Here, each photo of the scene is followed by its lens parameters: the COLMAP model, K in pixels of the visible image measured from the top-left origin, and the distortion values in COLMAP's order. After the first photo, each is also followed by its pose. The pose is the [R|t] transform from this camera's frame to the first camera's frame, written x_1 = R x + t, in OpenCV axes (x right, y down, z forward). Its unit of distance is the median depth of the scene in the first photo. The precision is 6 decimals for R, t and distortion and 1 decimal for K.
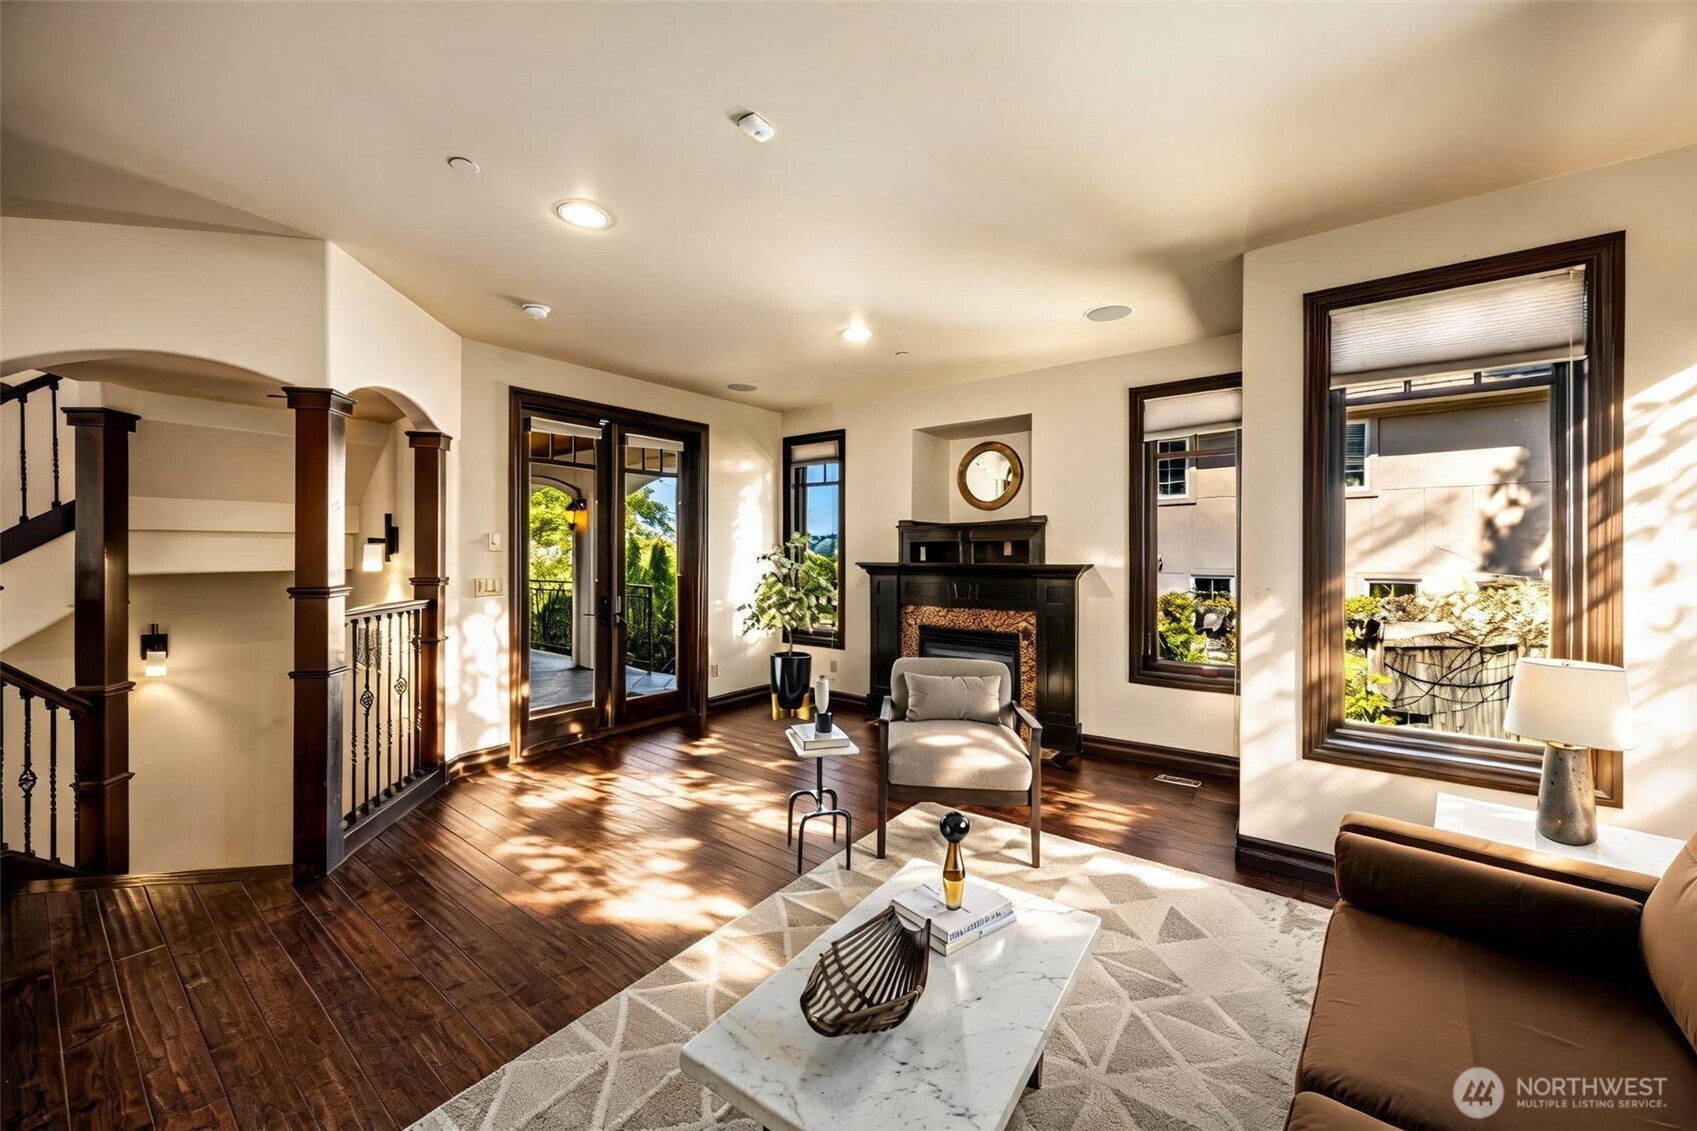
lens RADIAL K [[628.1, 0, 851.9], [0, 628.1, 550.8], [0, 0, 1]] dist [0.000681, 0.000061]
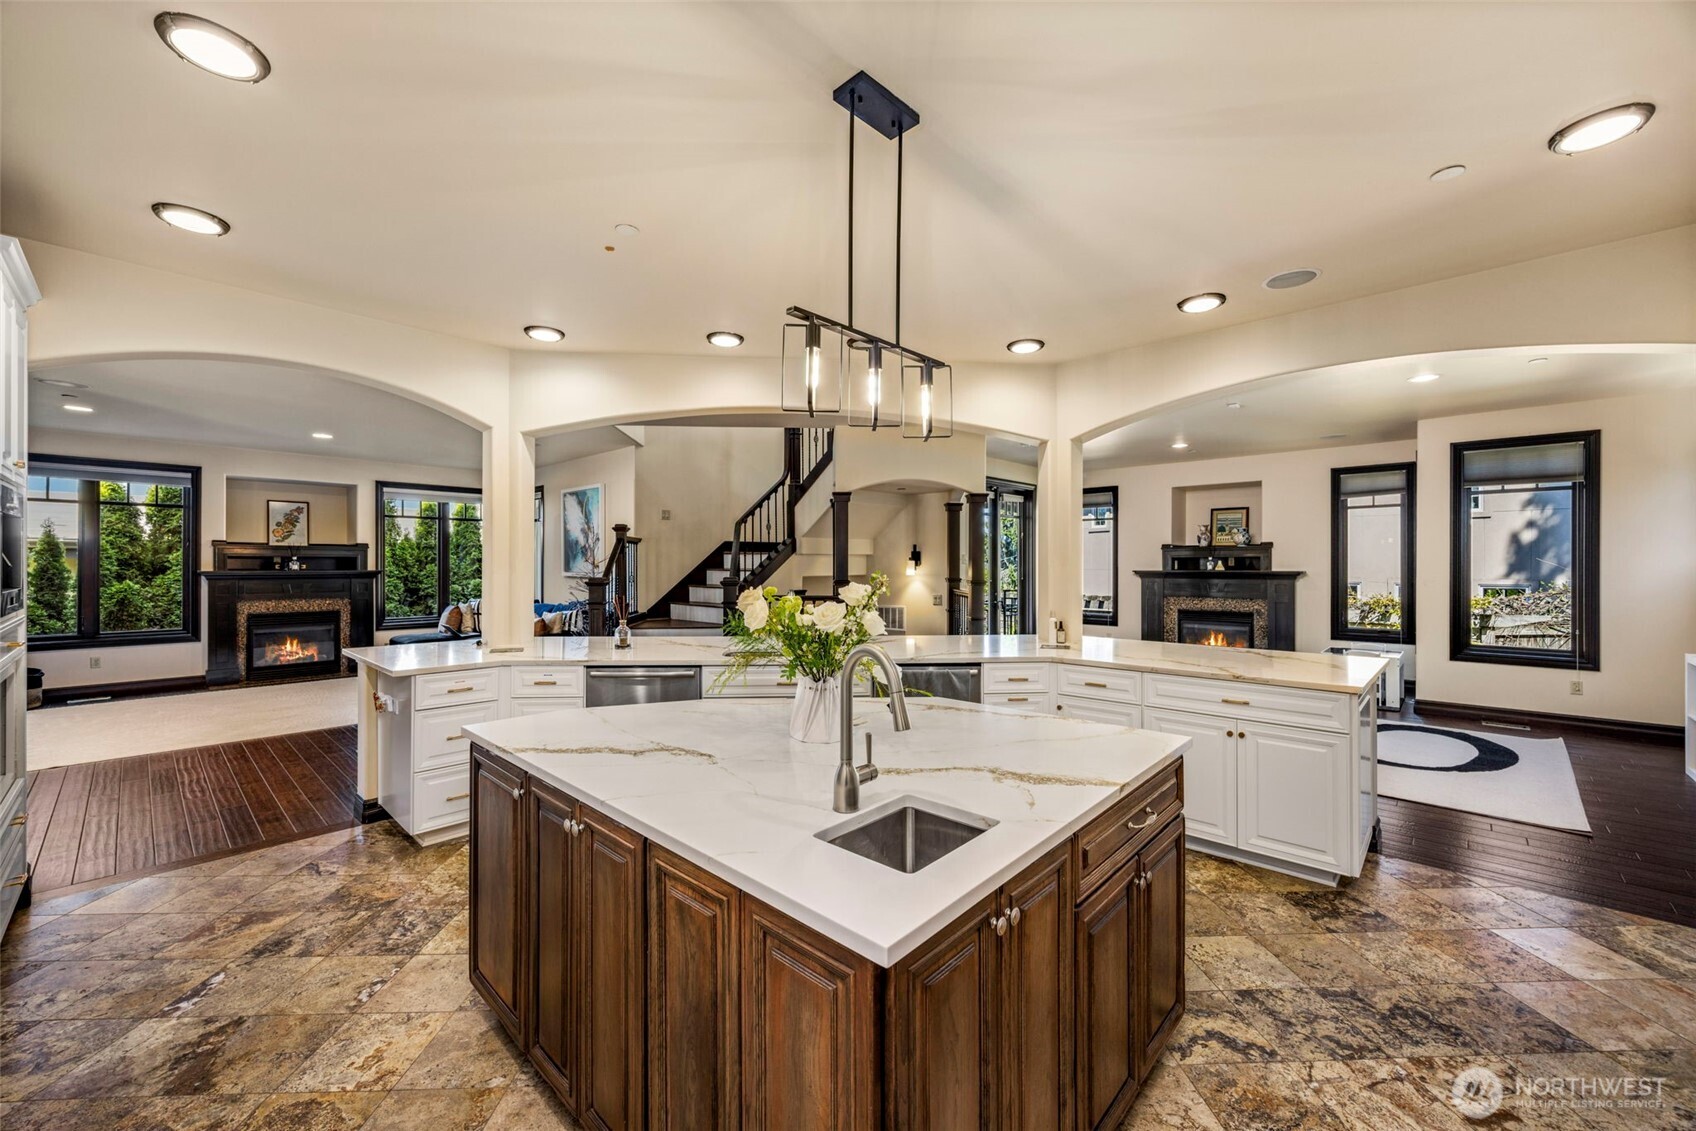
lens RADIAL K [[638.2, 0, 842.8], [0, 638.2, 564.8], [0, 0, 1]] dist [0.000774, 0.000005]
pose [[0.995323, -0.001107, -0.096598, -0.672774], [0.001264, 0.999998, 0.001567, 0.000458], [0.096596, -0.001681, 0.995322, -0.811576]]
